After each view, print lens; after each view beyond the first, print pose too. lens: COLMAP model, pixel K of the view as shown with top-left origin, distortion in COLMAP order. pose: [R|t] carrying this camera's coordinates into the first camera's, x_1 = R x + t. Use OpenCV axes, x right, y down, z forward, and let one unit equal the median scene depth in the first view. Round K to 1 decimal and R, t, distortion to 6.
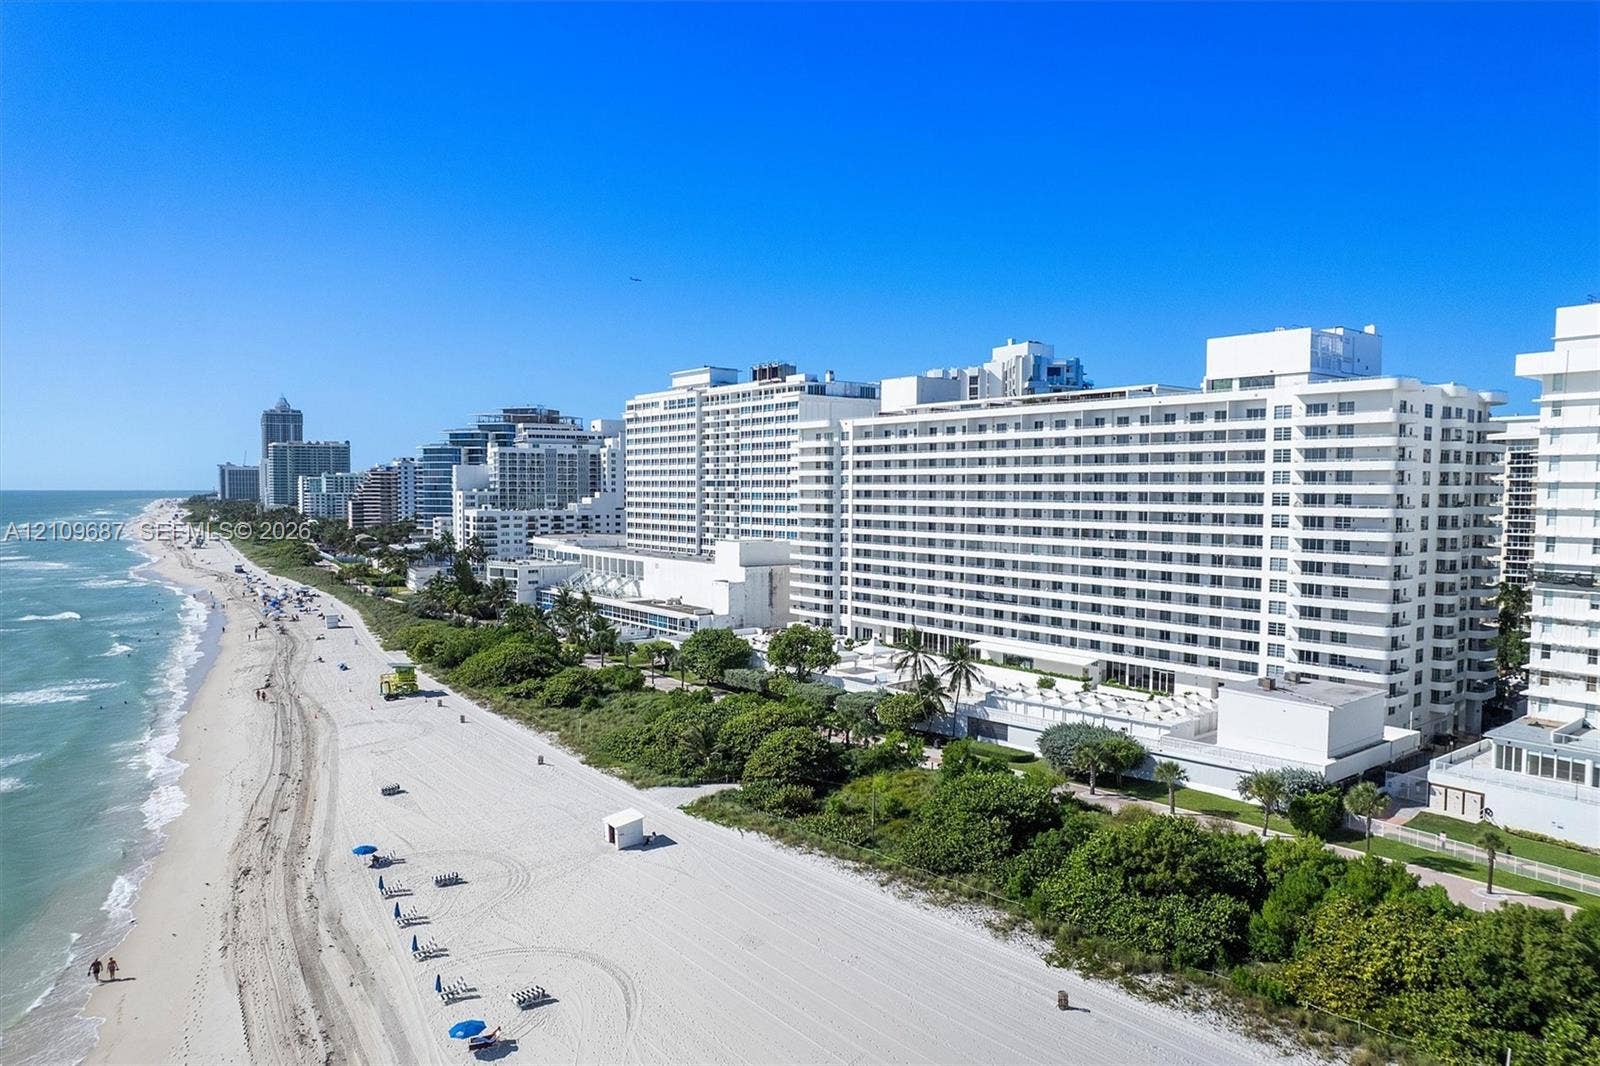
lens RADIAL K [[1050.9, 0, 809.0], [0, 1050.9, 549.1], [0, 0, 1]] dist [-0.067249, 0.060110]
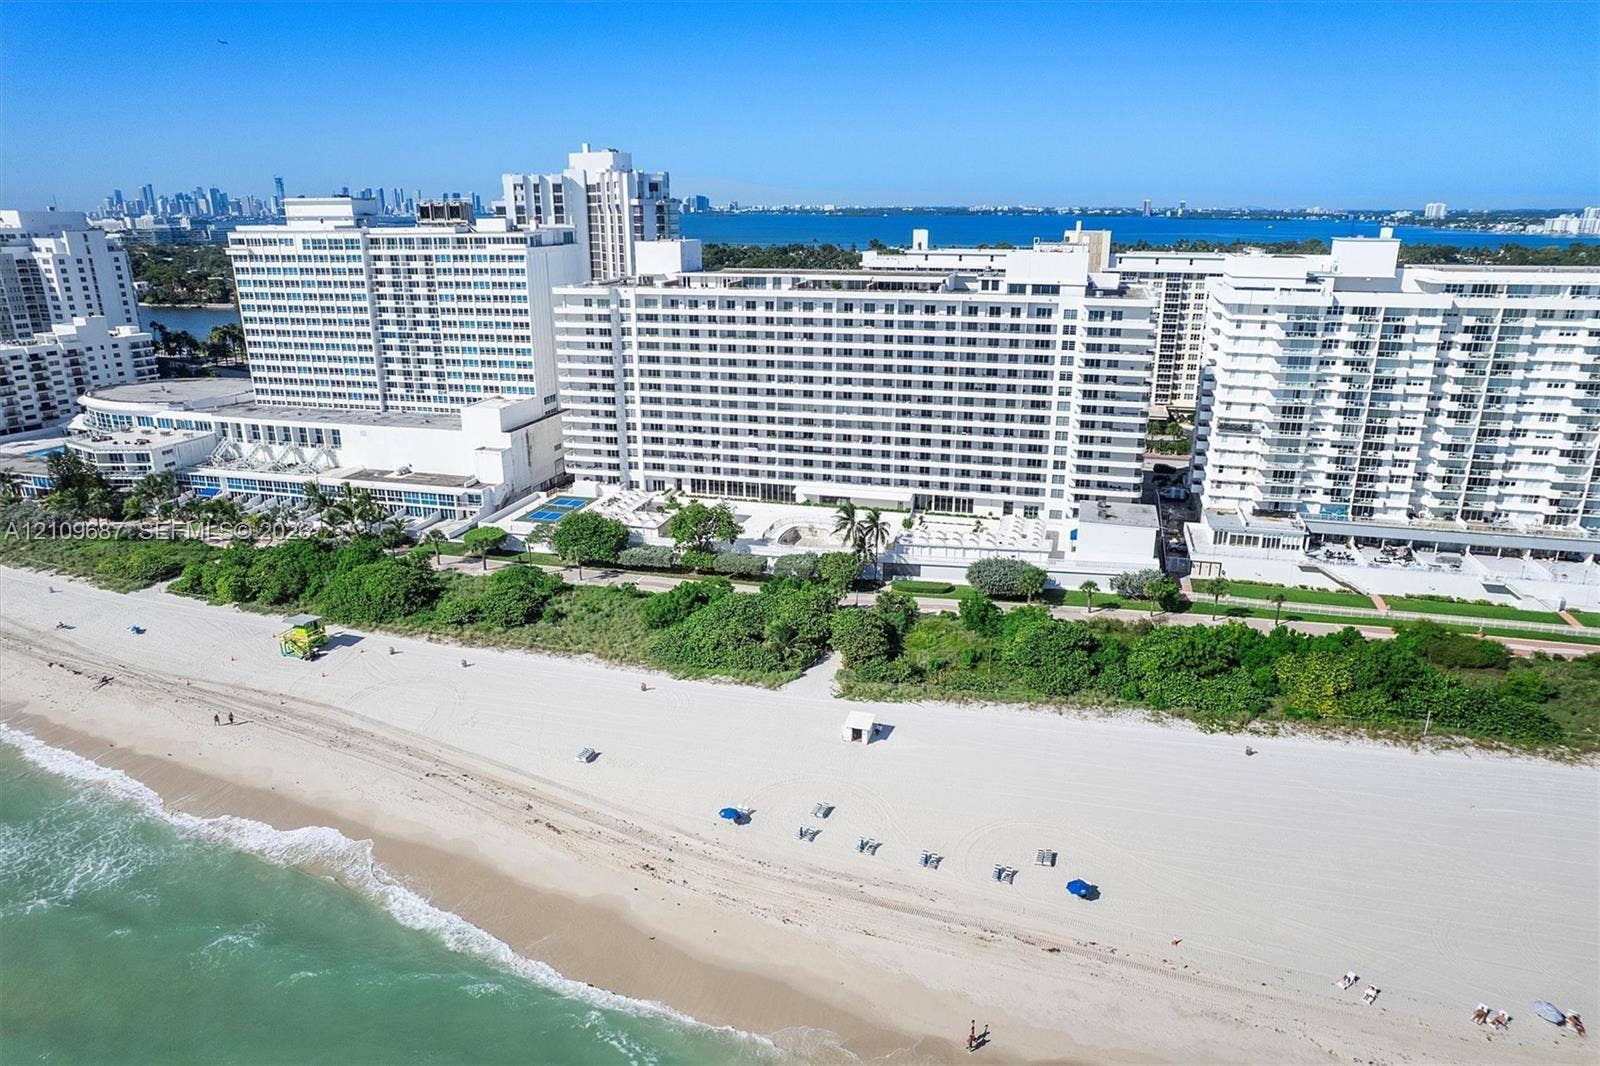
lens RADIAL K [[1050.9, 0, 813.0], [0, 1050.9, 537.5], [0, 0, 1]] dist [-0.067249, 0.060110]
pose [[0.799084, -0.189654, 0.570522, -0.577905], [0.040067, 0.963632, 0.264214, -0.192563], [-0.599882, -0.188270, 0.777622, 0.039555]]
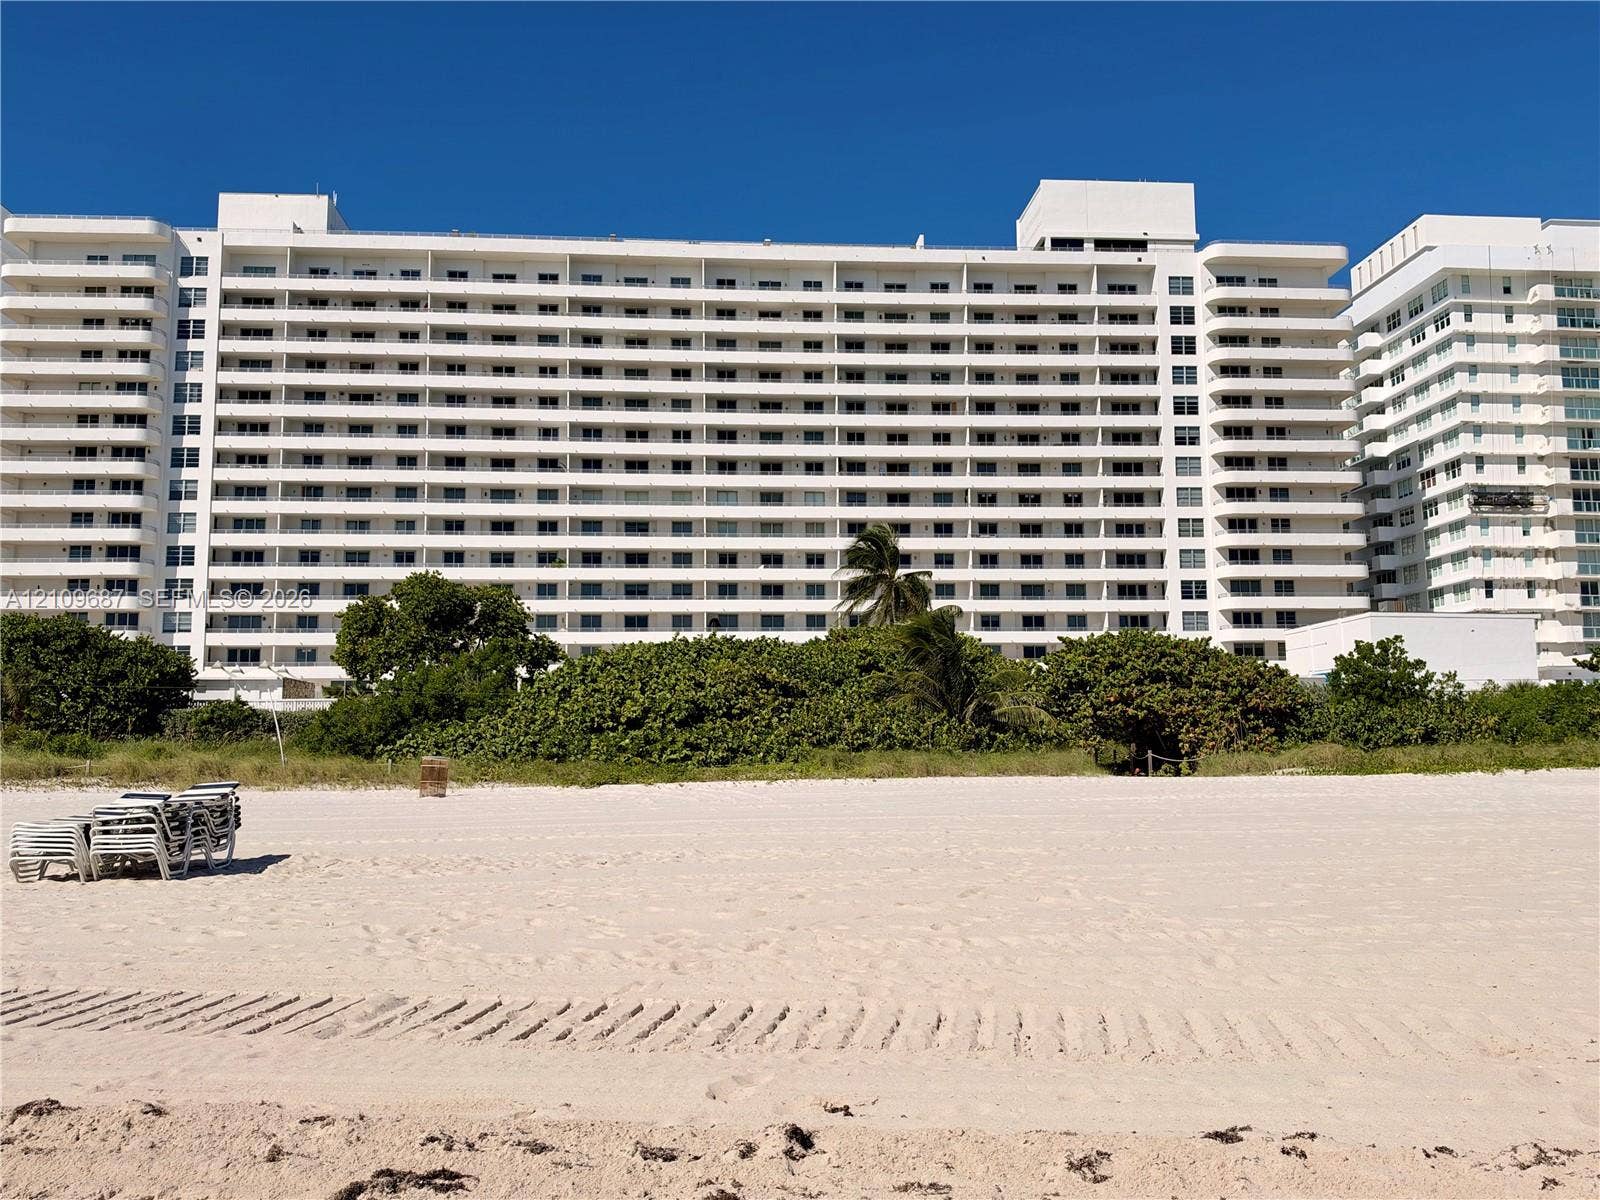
lens RADIAL K [[1138.3, 0, 810.5], [0, 1138.3, 611.9], [0, 0, 1]] dist [0.002675, -0.000052]
pose [[0.558806, 0.088592, 0.824553, -0.264158], [0.060738, 0.987235, -0.147234, 0.159990], [-0.827071, 0.132356, 0.546292, 0.677153]]
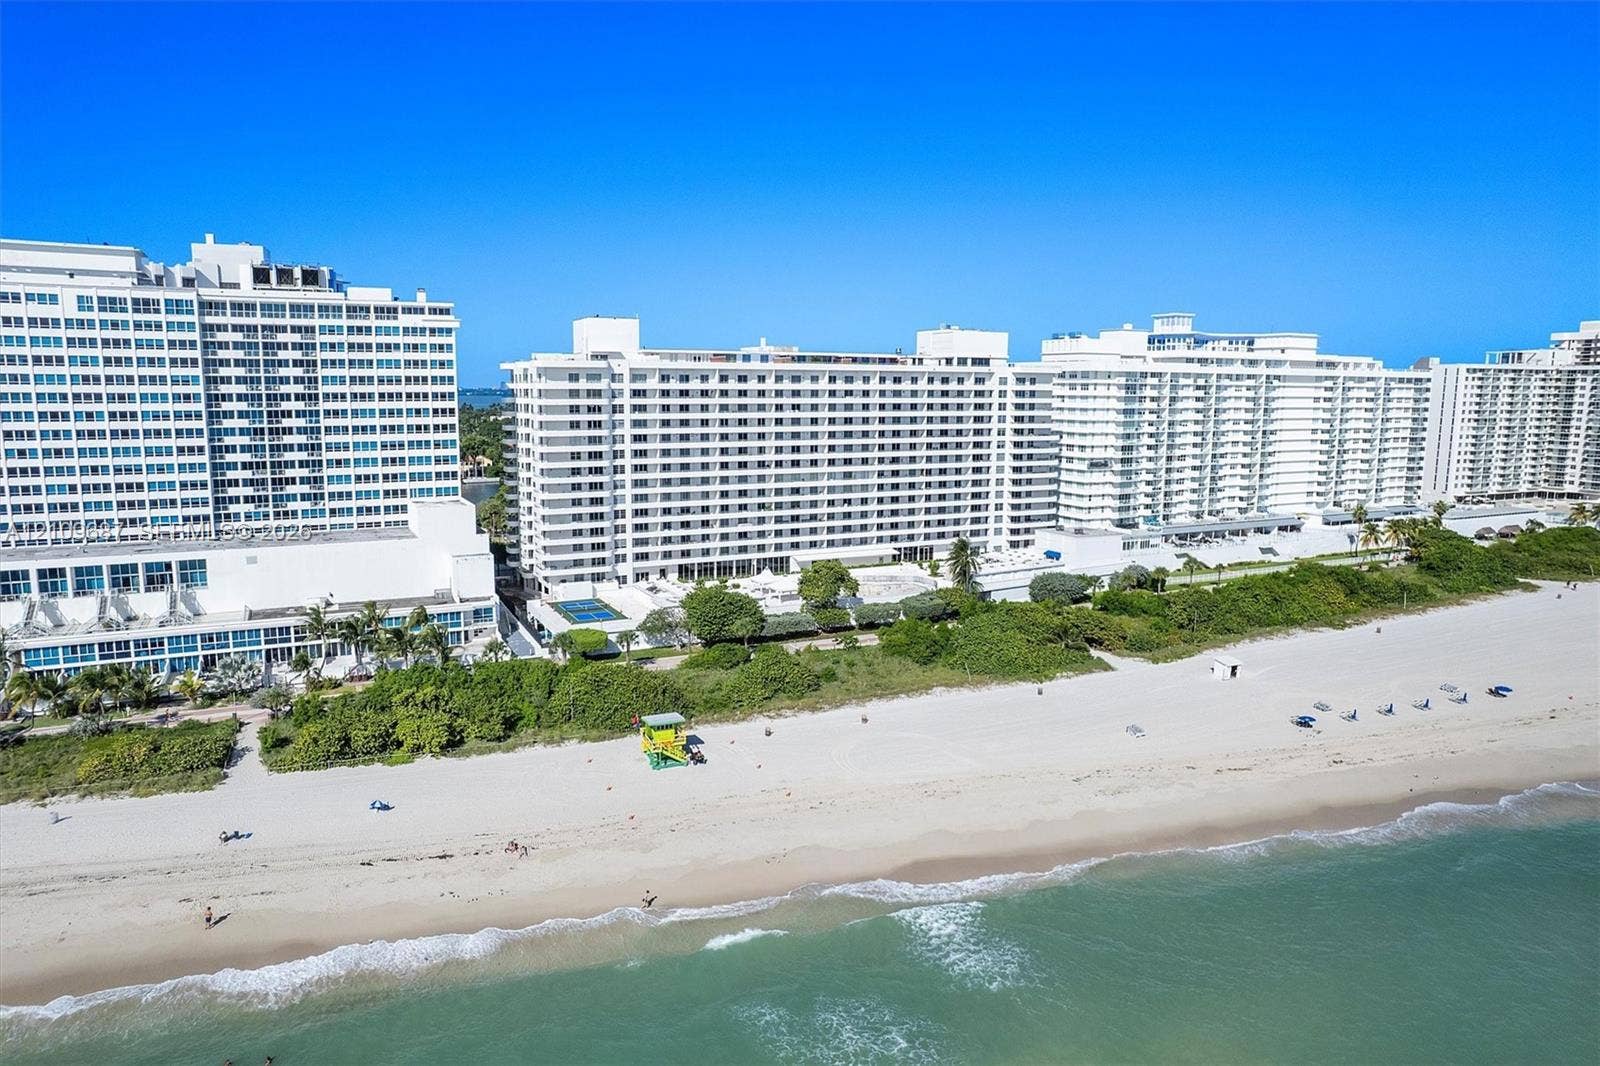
lens RADIAL K [[1050.9, 0, 816.7], [0, 1050.9, 543.0], [0, 0, 1]] dist [-0.067249, 0.060110]
pose [[0.189701, -0.148112, 0.970606, -1.117331], [0.053254, 0.988653, 0.140458, -0.106521], [-0.980397, 0.025043, 0.195436, 0.809851]]
